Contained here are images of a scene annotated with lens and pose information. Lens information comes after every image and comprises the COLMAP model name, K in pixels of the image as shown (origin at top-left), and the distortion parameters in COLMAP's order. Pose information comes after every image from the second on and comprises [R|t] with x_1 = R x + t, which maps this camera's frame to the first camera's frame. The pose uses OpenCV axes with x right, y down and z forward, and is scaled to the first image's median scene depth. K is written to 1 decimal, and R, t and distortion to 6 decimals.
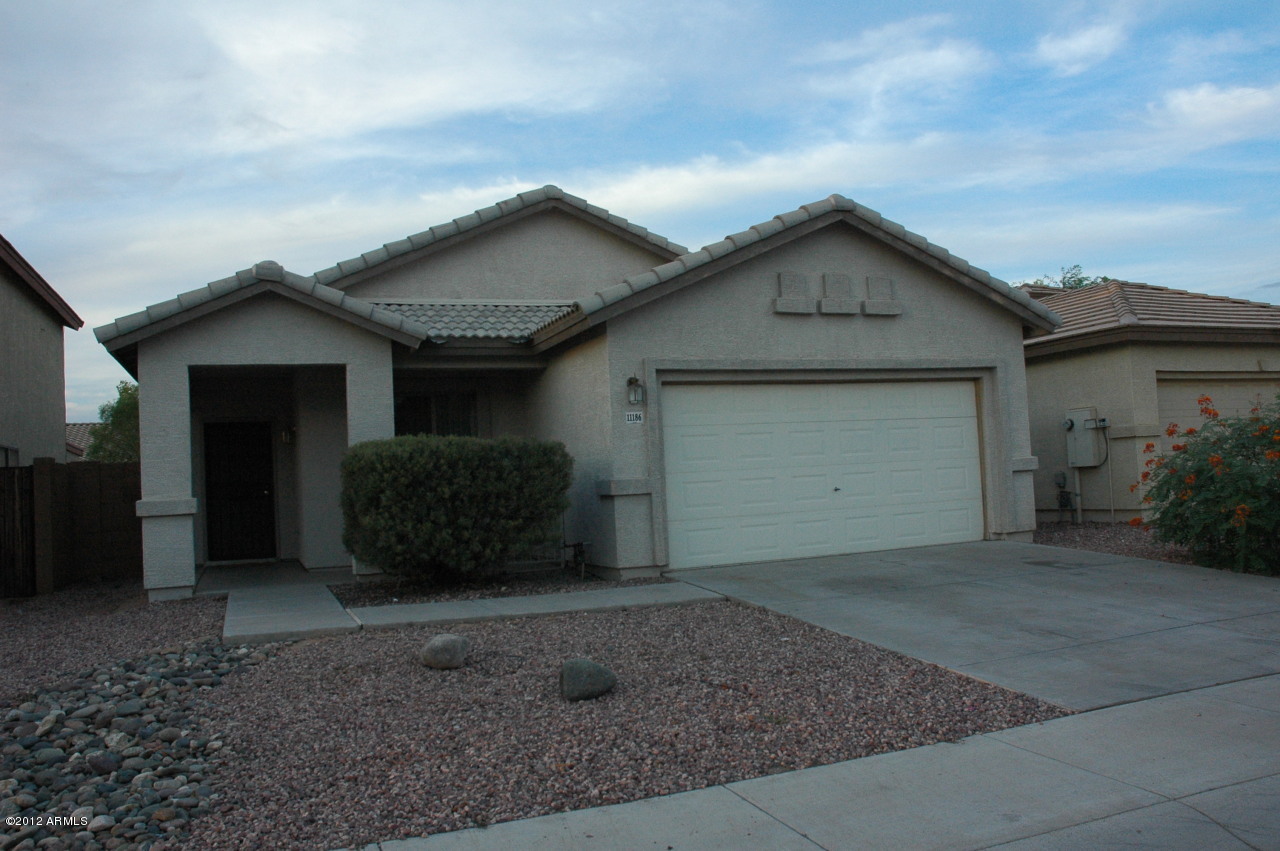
lens RADIAL K [[1022.1, 0, 660.4], [0, 1022.1, 430.6], [0, 0, 1]] dist [-0.179370, 0.186436]
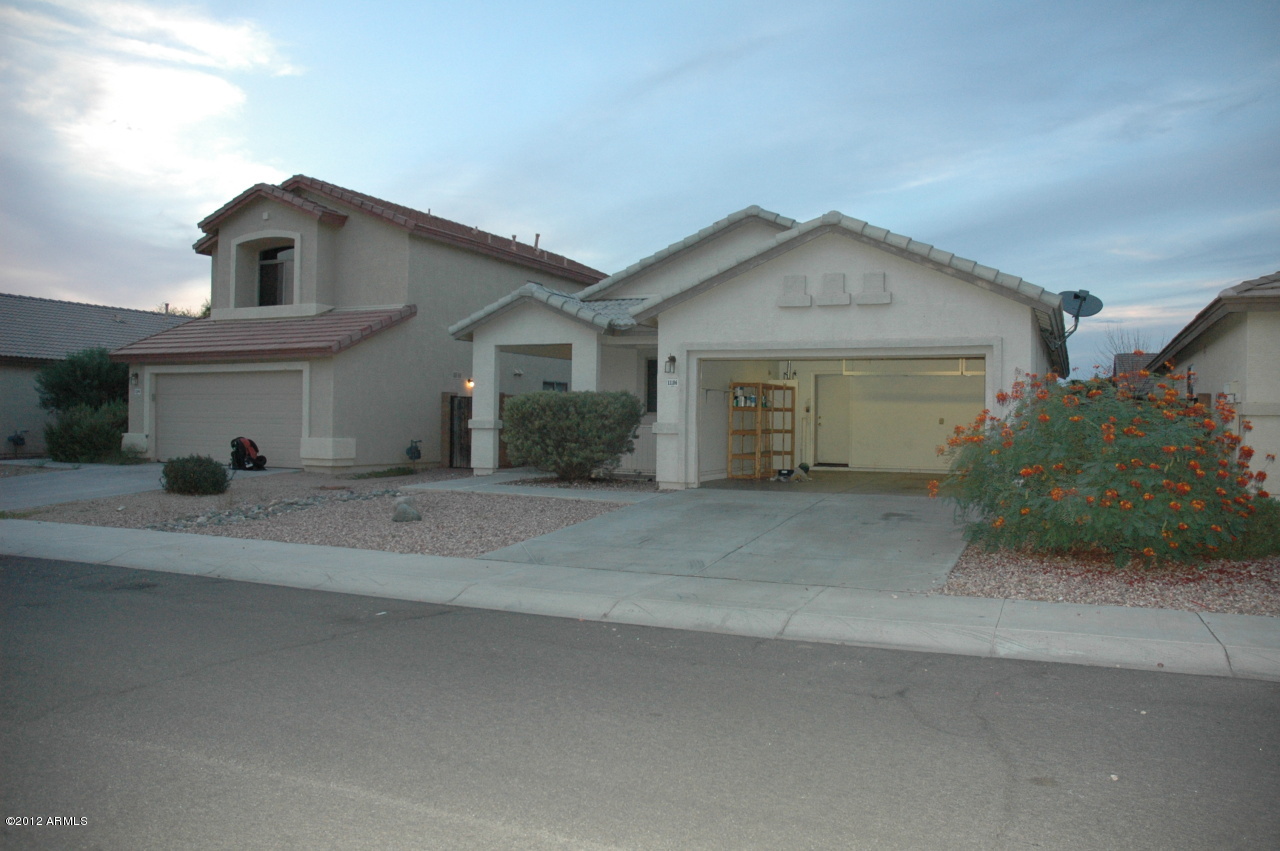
lens RADIAL K [[986.5, 0, 658.2], [0, 986.5, 433.1], [0, 0, 1]] dist [-0.179698, 0.159843]
pose [[0.700542, 0.068154, -0.710349, 1.010070], [-0.013905, 0.996544, 0.081899, -0.058156], [0.713476, -0.047497, 0.699068, -0.031971]]
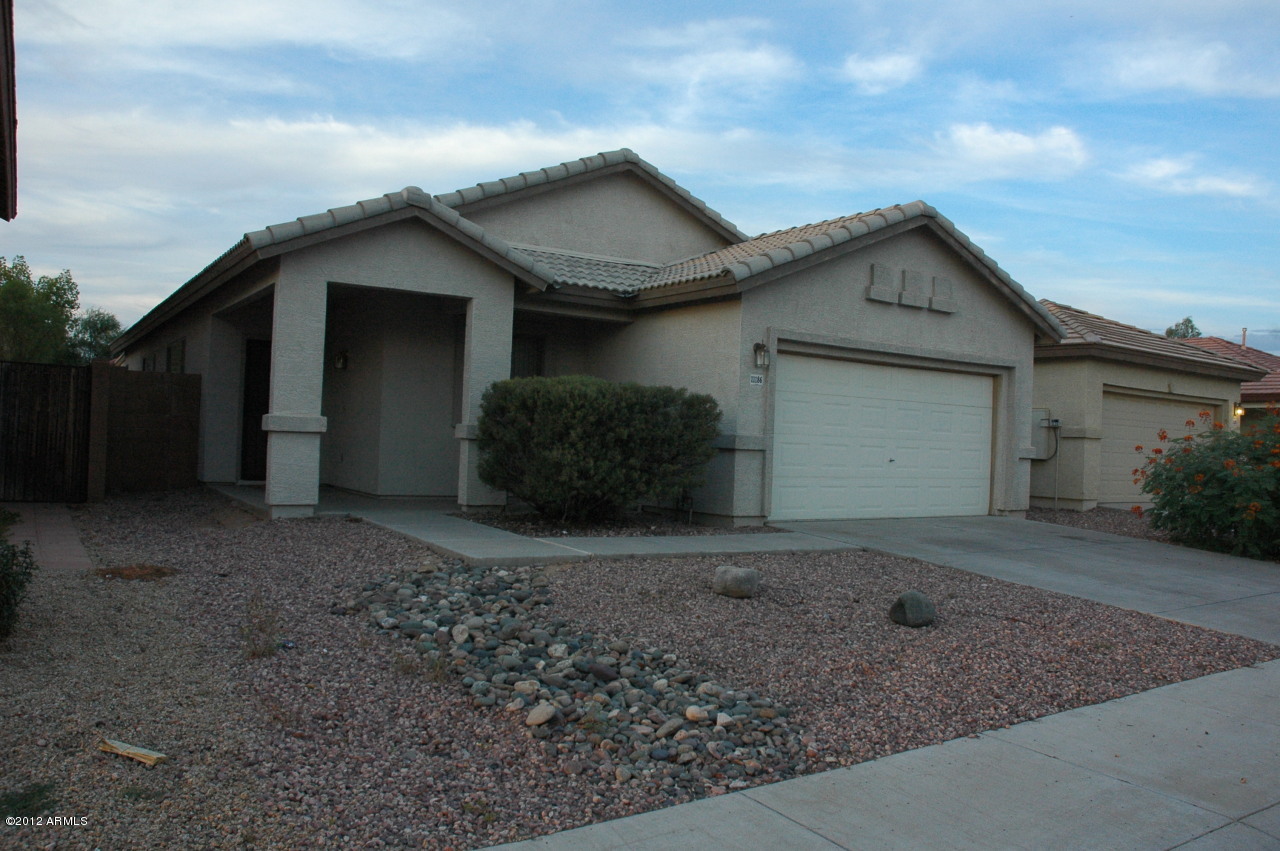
lens RADIAL K [[986.5, 0, 658.2], [0, 986.5, 433.1], [0, 0, 1]] dist [-0.179698, 0.159843]
pose [[0.974058, 0.089888, 0.207682, -0.346954], [-0.098055, 0.994748, 0.029351, 0.023671], [-0.203953, -0.048954, 0.977756, -0.009544]]
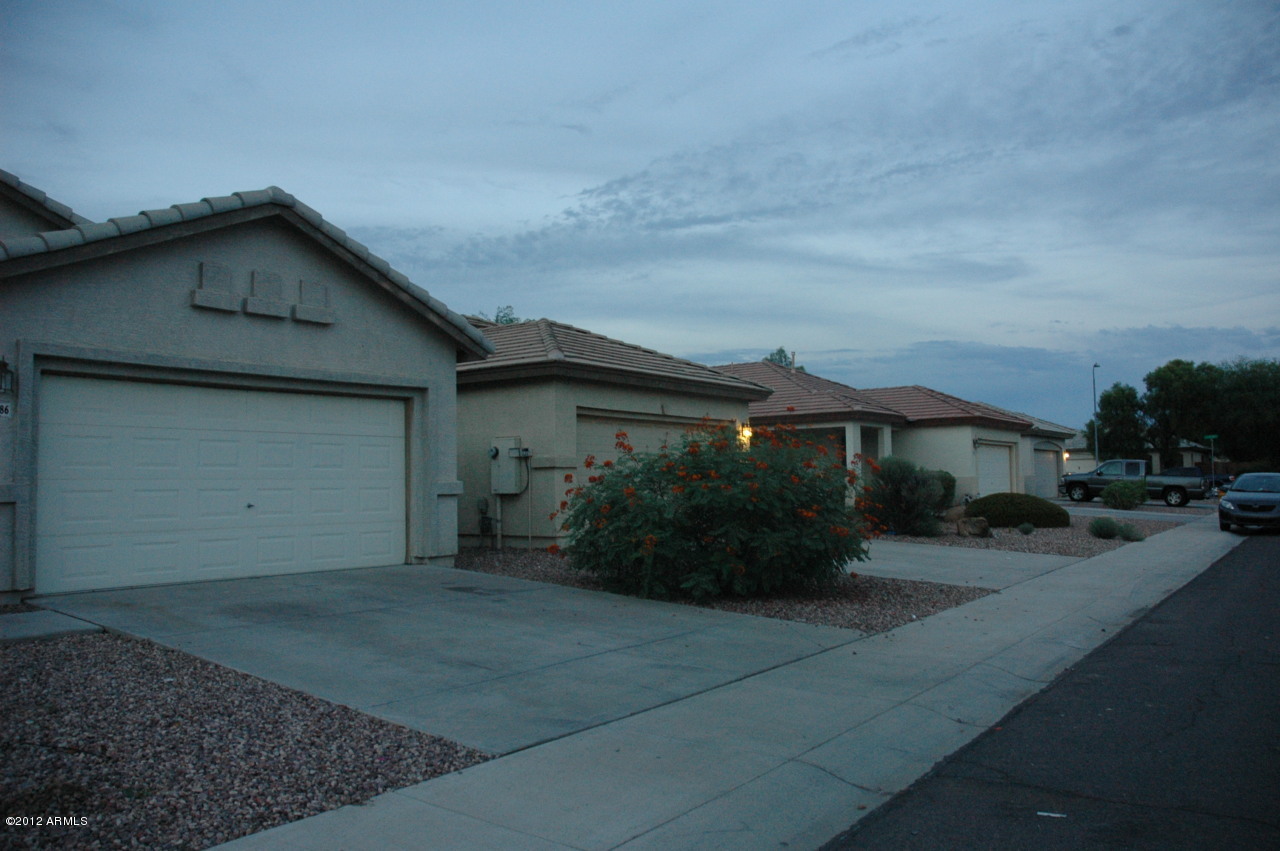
lens RADIAL K [[986.5, 0, 658.2], [0, 986.5, 433.1], [0, 0, 1]] dist [-0.179698, 0.159843]
pose [[0.846456, 0.067721, 0.528134, 0.027267], [-0.055755, 0.997699, -0.038572, 0.005694], [-0.529531, 0.003204, 0.848285, 0.080484]]
